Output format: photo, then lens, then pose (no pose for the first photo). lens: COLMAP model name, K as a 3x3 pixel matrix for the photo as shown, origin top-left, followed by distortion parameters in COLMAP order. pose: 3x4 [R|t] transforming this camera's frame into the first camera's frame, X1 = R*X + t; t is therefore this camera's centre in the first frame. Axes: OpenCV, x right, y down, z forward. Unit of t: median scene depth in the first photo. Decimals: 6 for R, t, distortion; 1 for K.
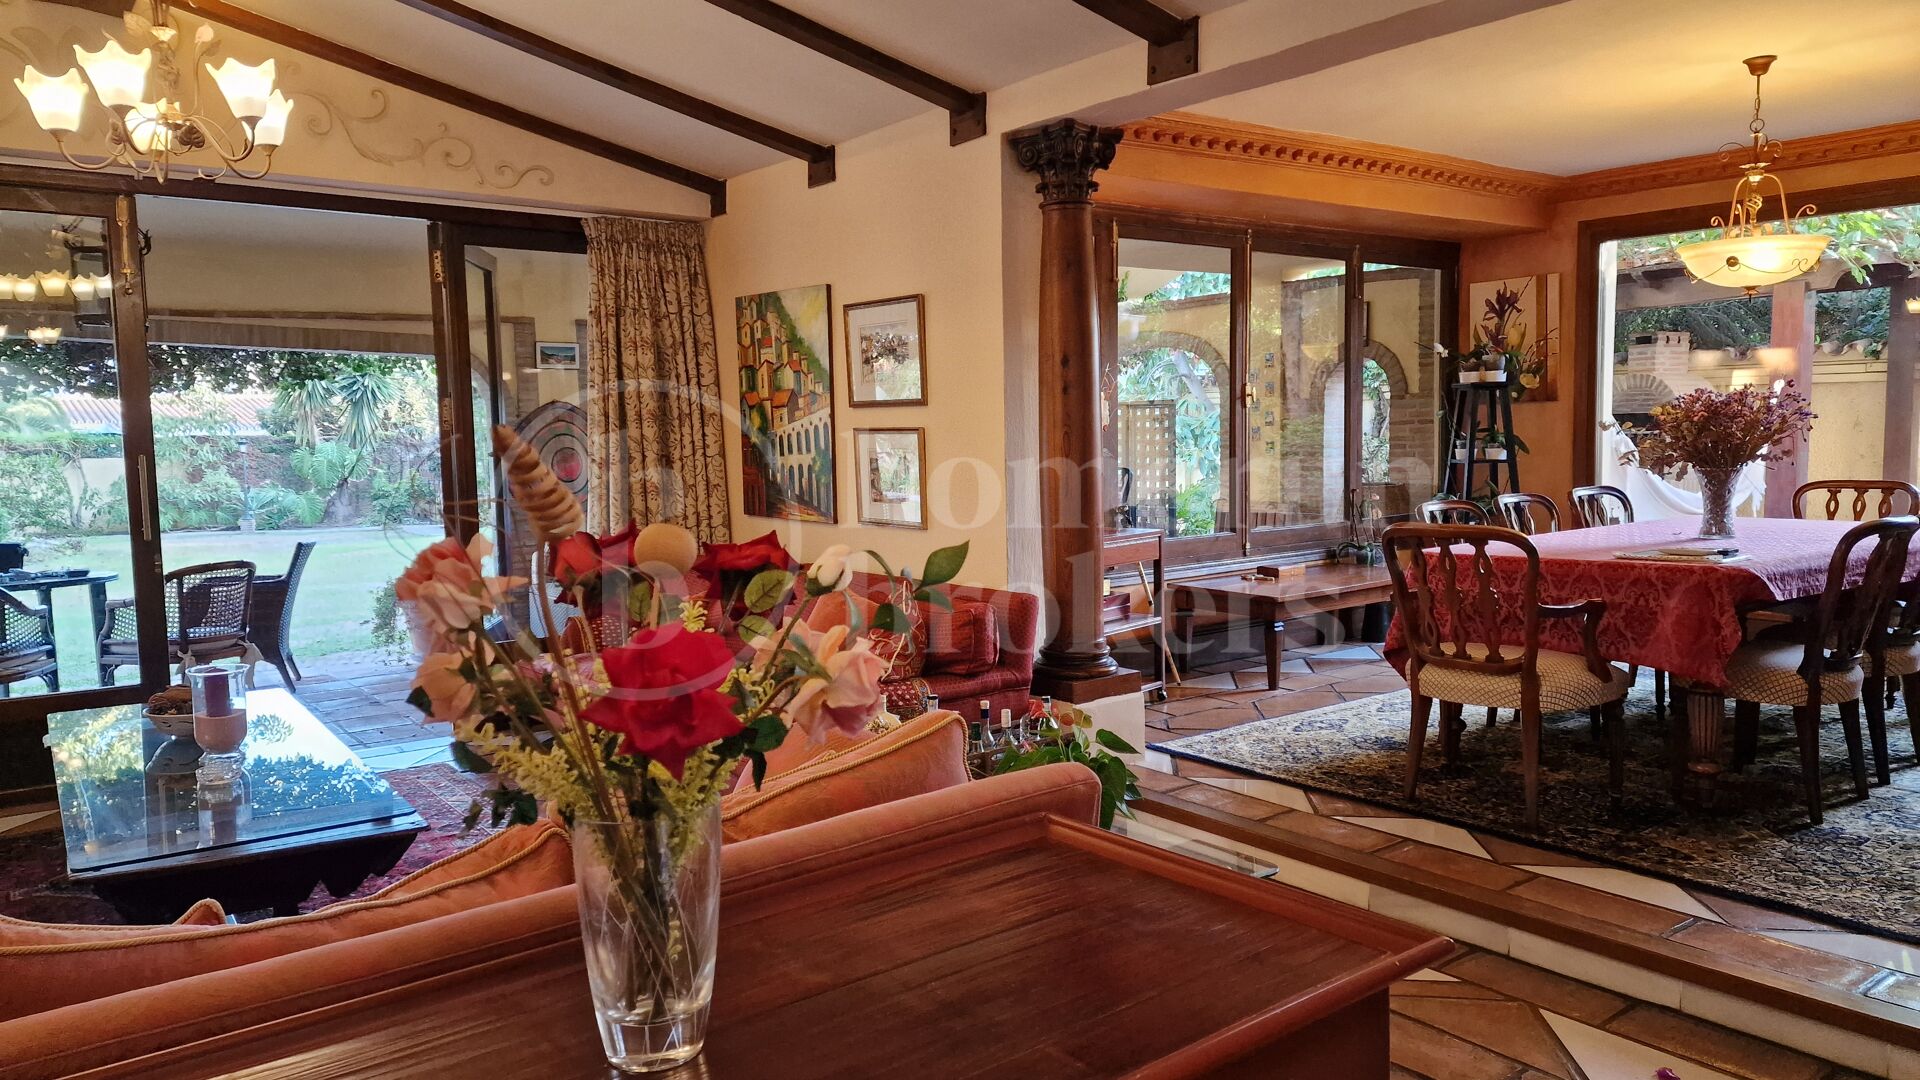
lens RADIAL K [[1282.0, 0, 959.2], [0, 1282.0, 550.2], [0, 0, 1]] dist [0.036570, -0.000289]
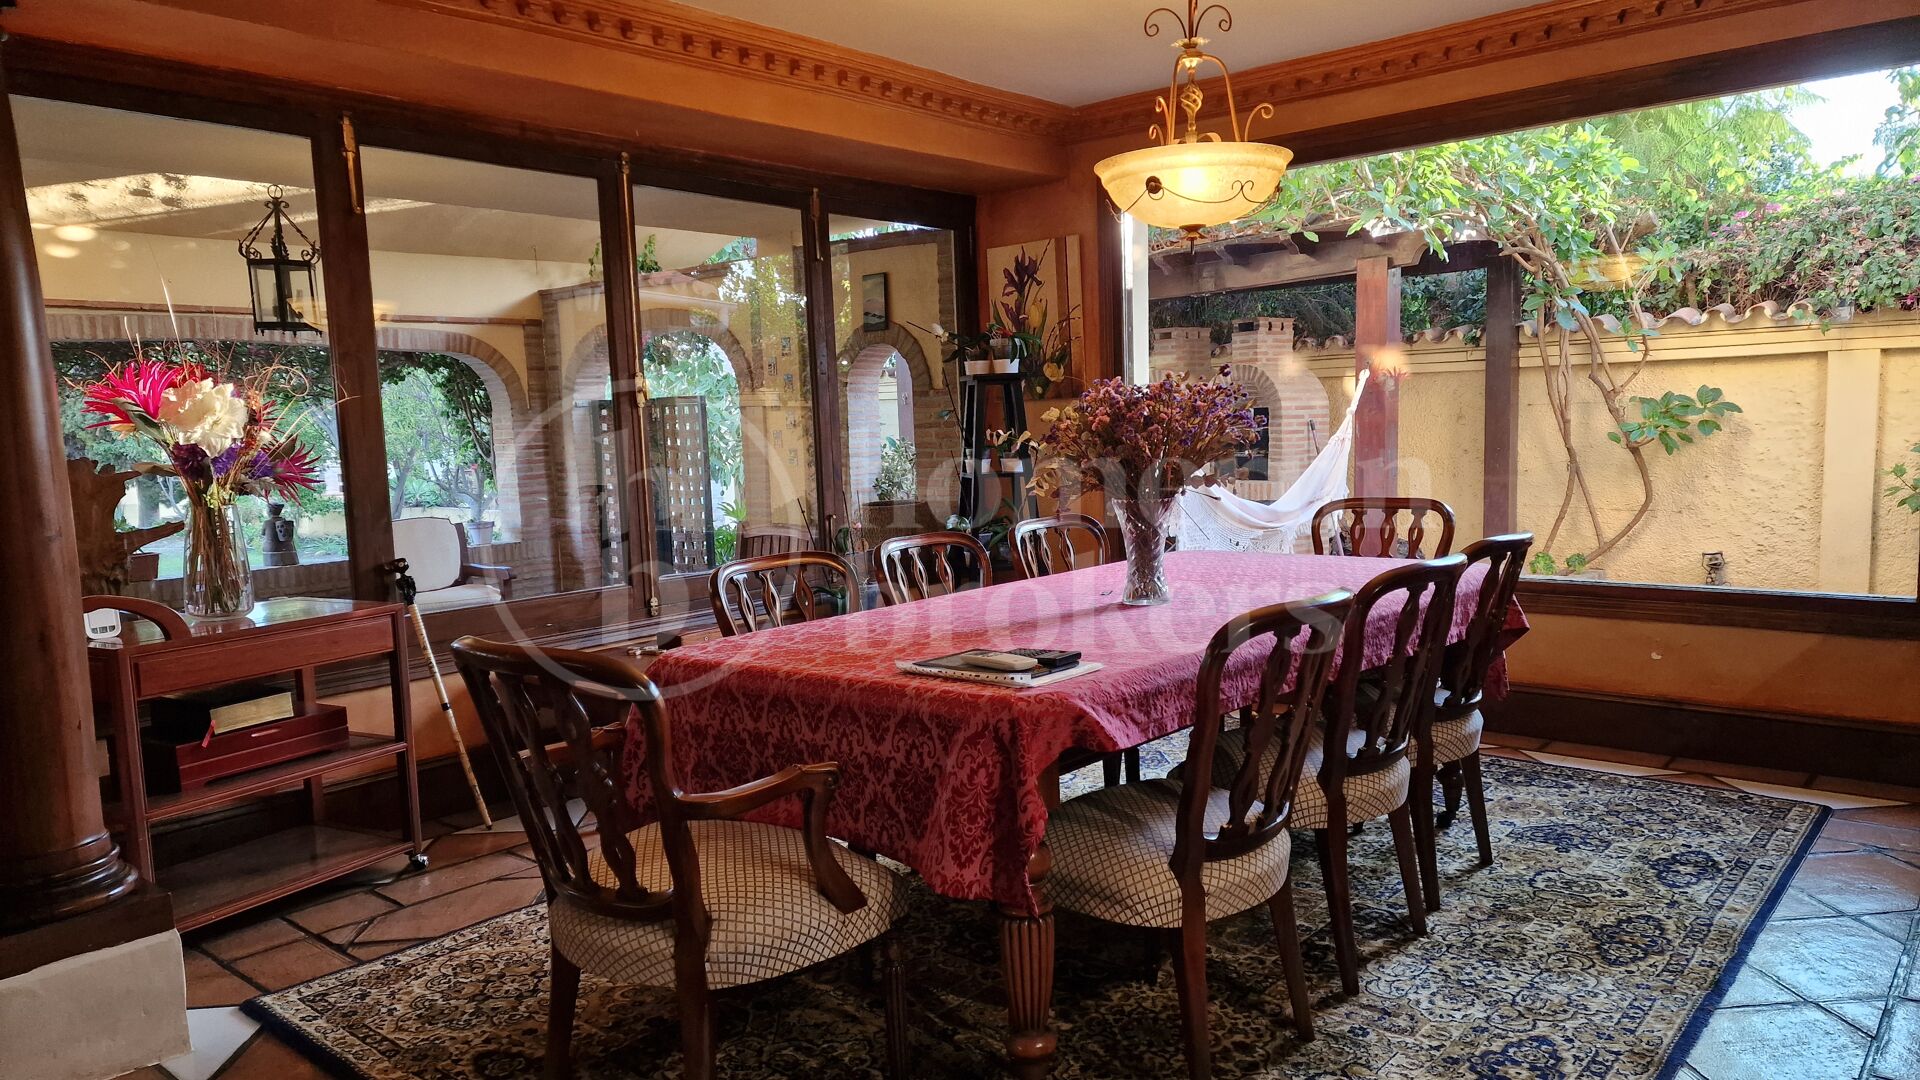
lens RADIAL K [[1292.3, 0, 959.6], [0, 1292.3, 568.9], [0, 0, 1]] dist [0.097009, -0.002826]
pose [[0.979905, -0.036192, 0.196153, 0.243156], [0.033286, 0.999282, 0.018094, -0.028560], [-0.196667, -0.011201, 0.980406, 0.247280]]
